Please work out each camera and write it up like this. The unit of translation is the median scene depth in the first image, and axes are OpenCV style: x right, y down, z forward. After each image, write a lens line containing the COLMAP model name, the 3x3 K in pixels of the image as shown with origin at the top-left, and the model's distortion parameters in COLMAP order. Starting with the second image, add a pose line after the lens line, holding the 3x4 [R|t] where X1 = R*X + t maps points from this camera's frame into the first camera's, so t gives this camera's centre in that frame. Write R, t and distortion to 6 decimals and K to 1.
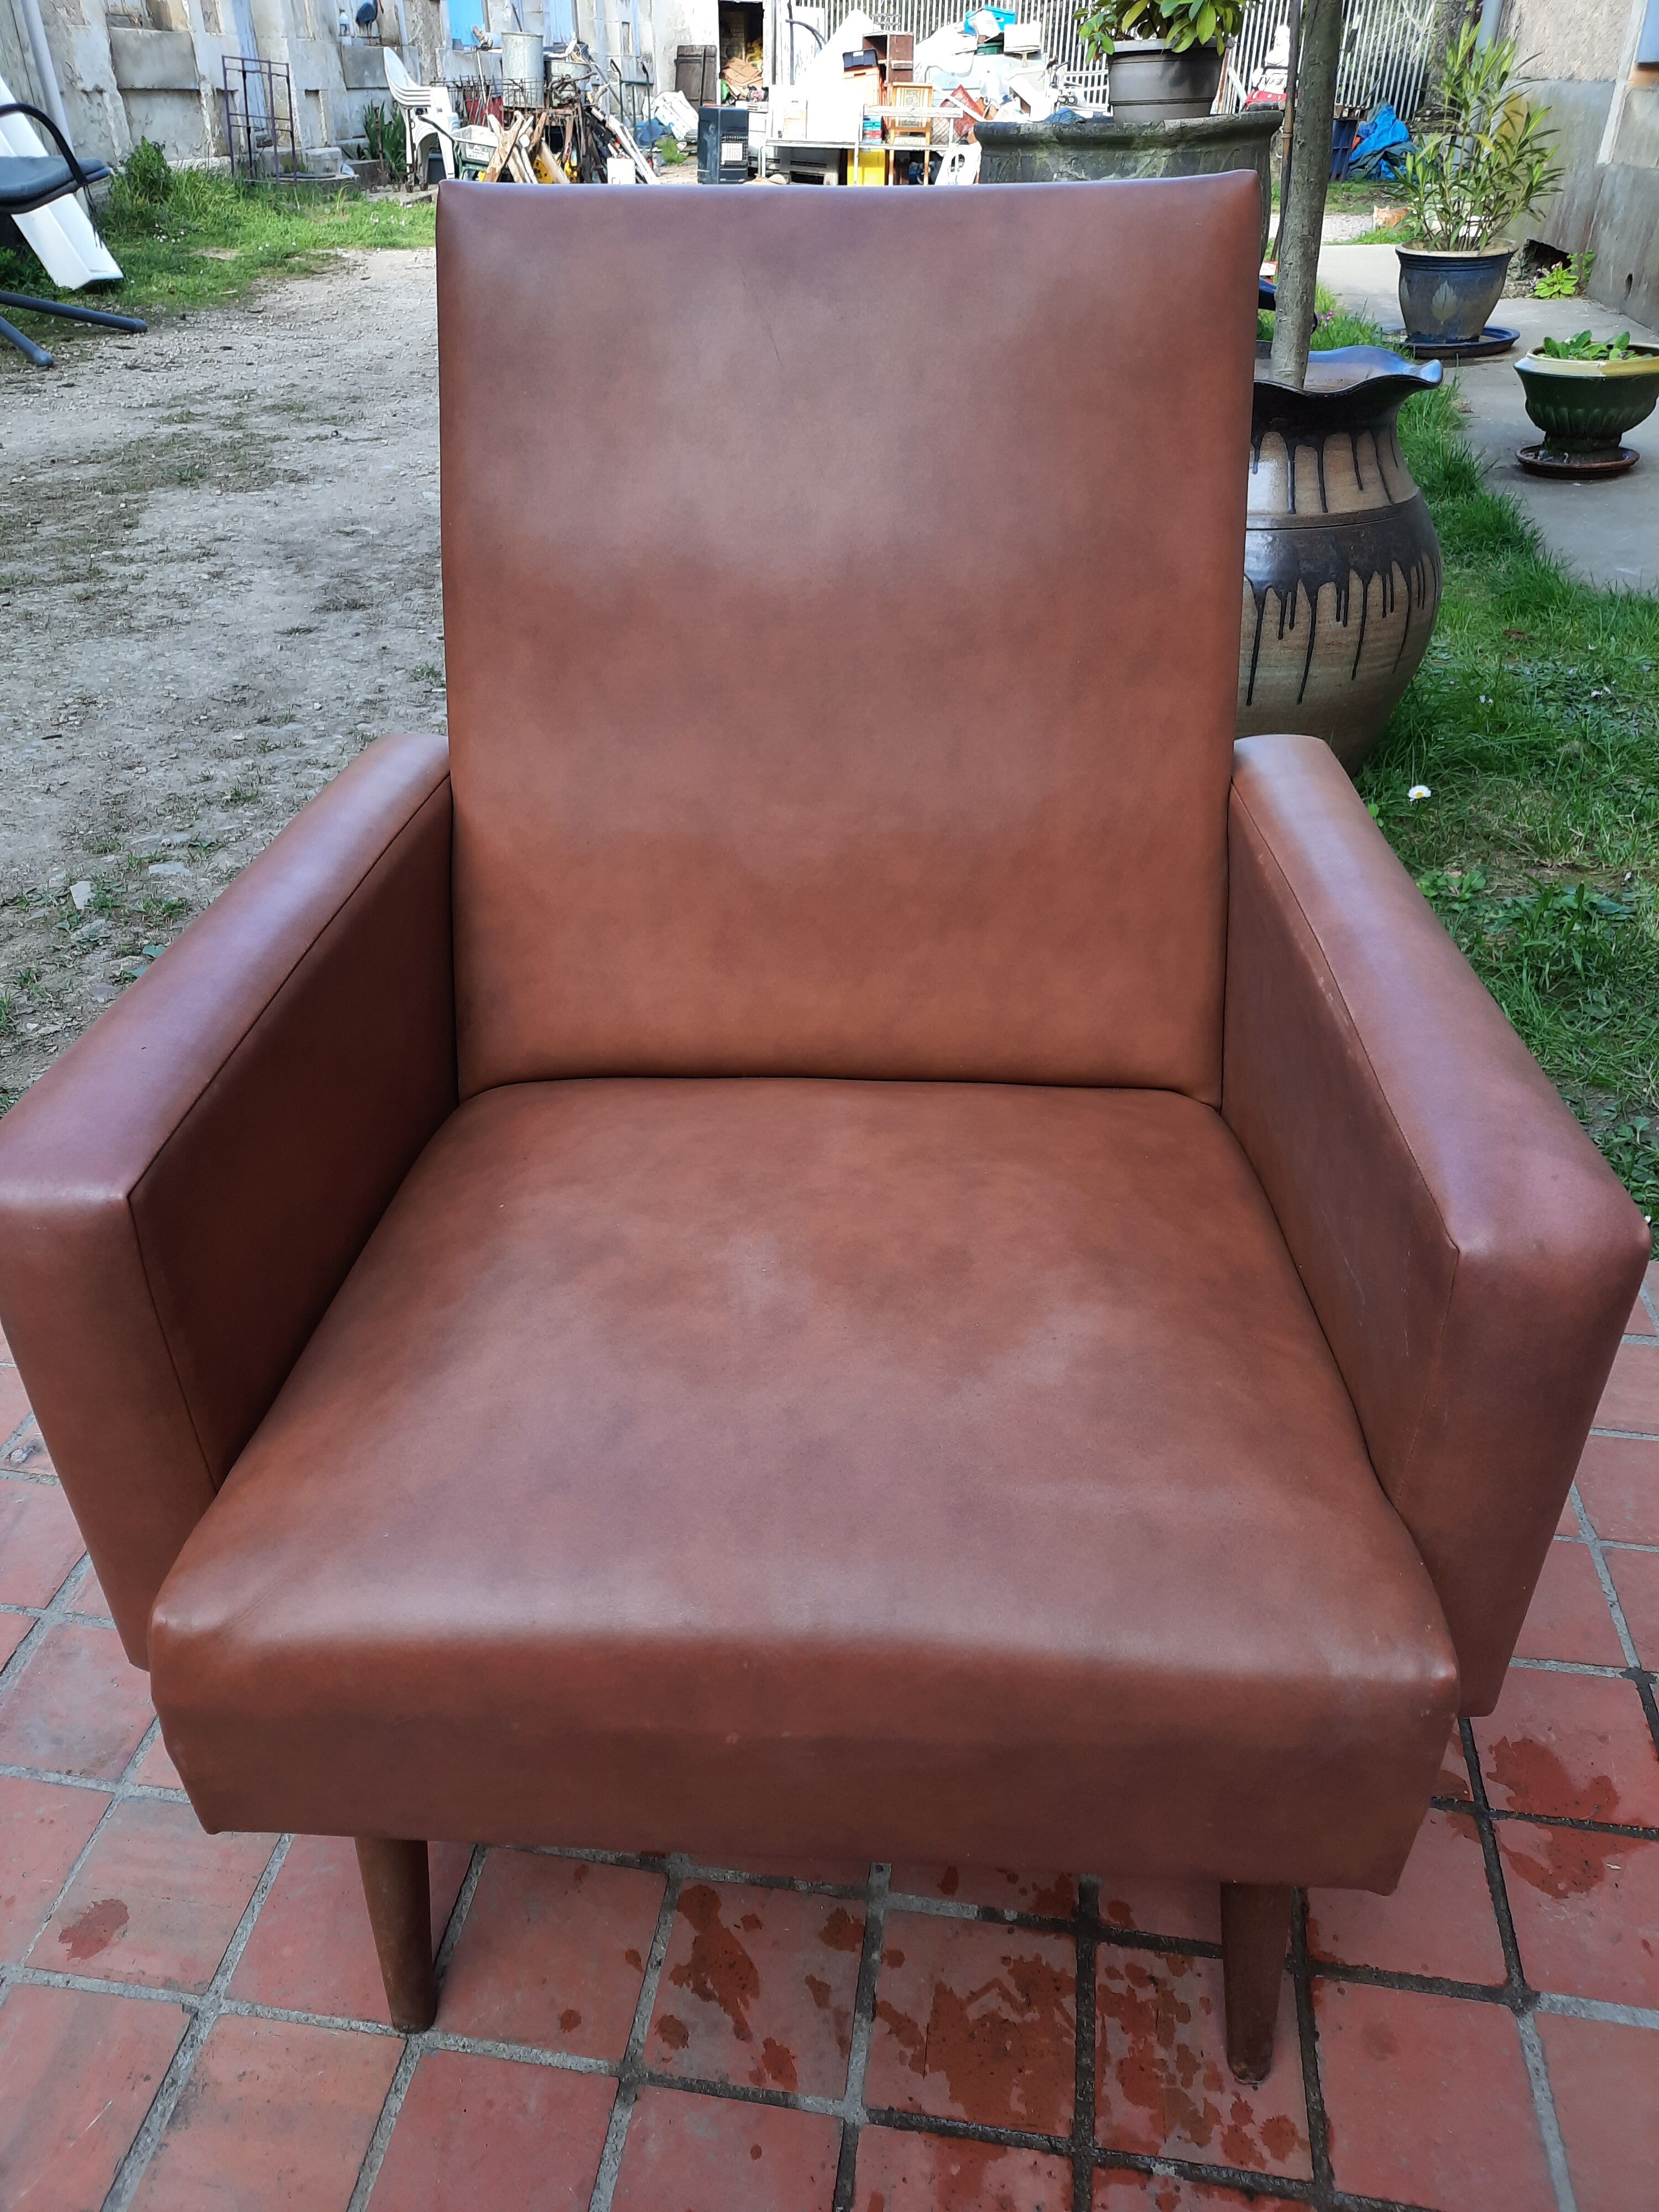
lens RADIAL K [[1637.4, 0, 762.0], [0, 1637.4, 1111.3], [0, 0, 1]] dist [0.040428, 0.002633]
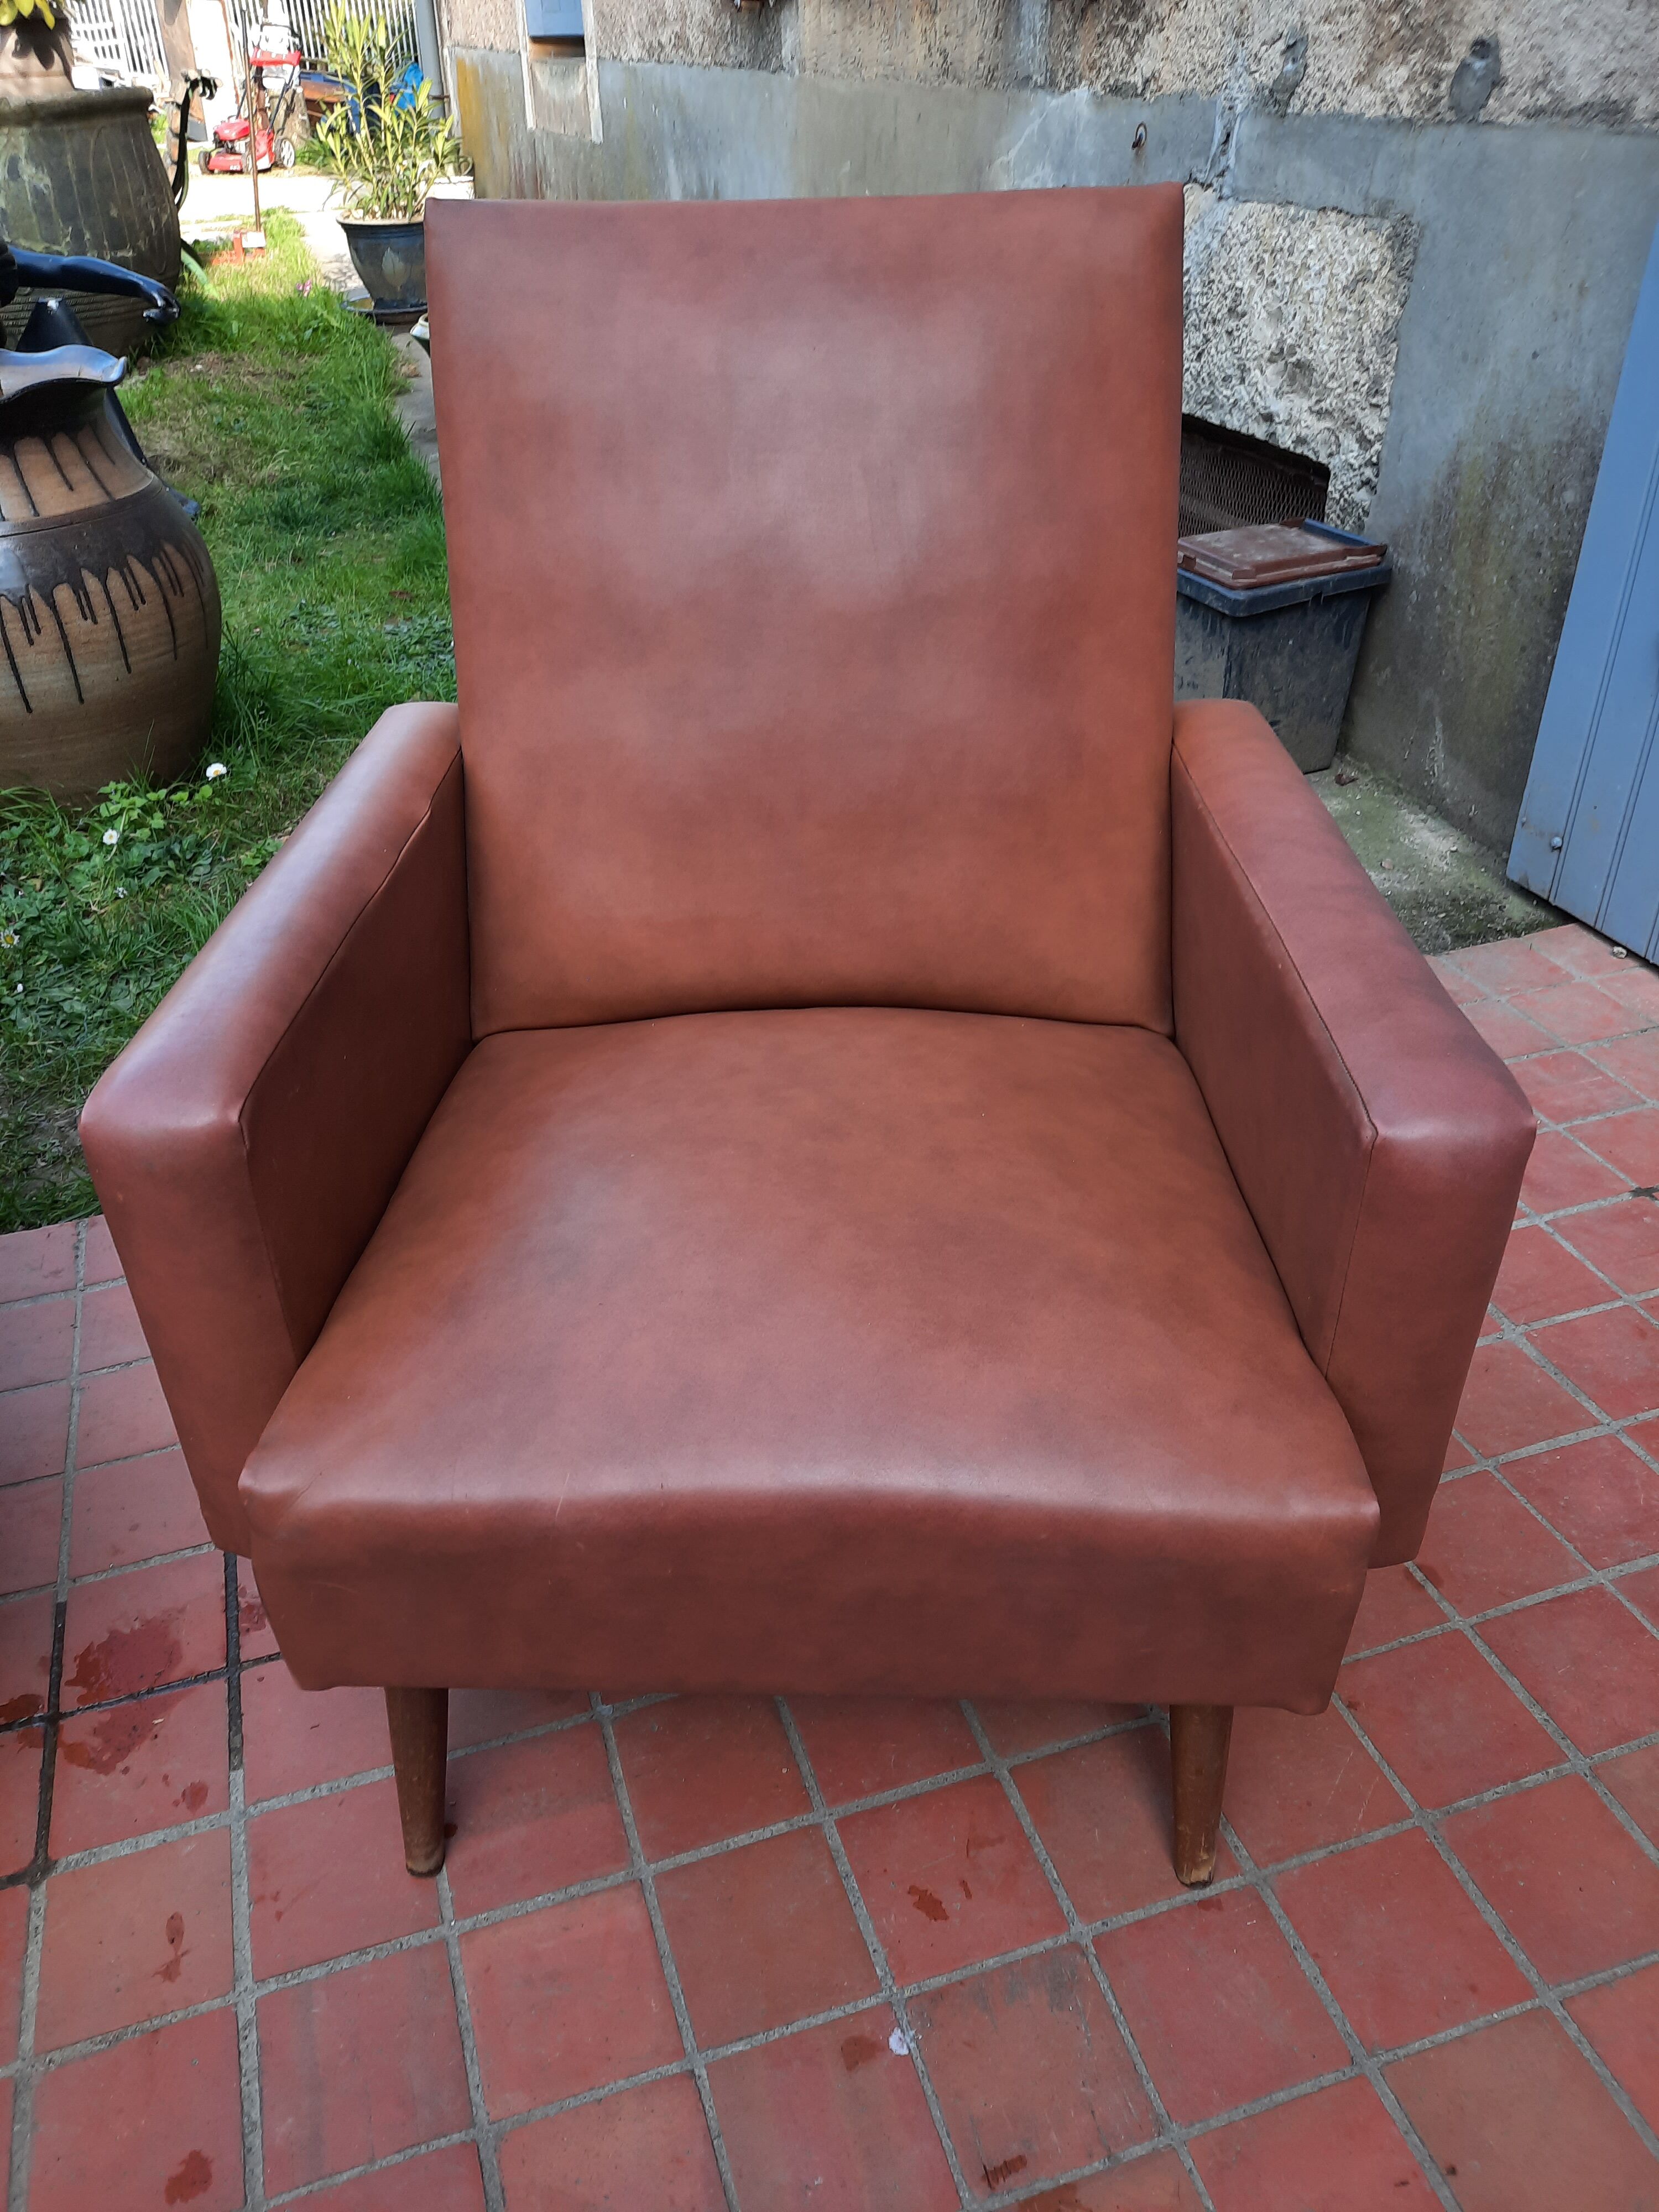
lens RADIAL K [[1637.4, 0, 797.1], [0, 1637.4, 1113.8], [0, 0, 1]] dist [0.040428, 0.002633]
pose [[0.887974, -0.261336, 0.378426, 0.226696], [0.252813, 0.964755, 0.073023, 0.030167], [-0.384172, 0.030828, 0.922747, -0.092697]]
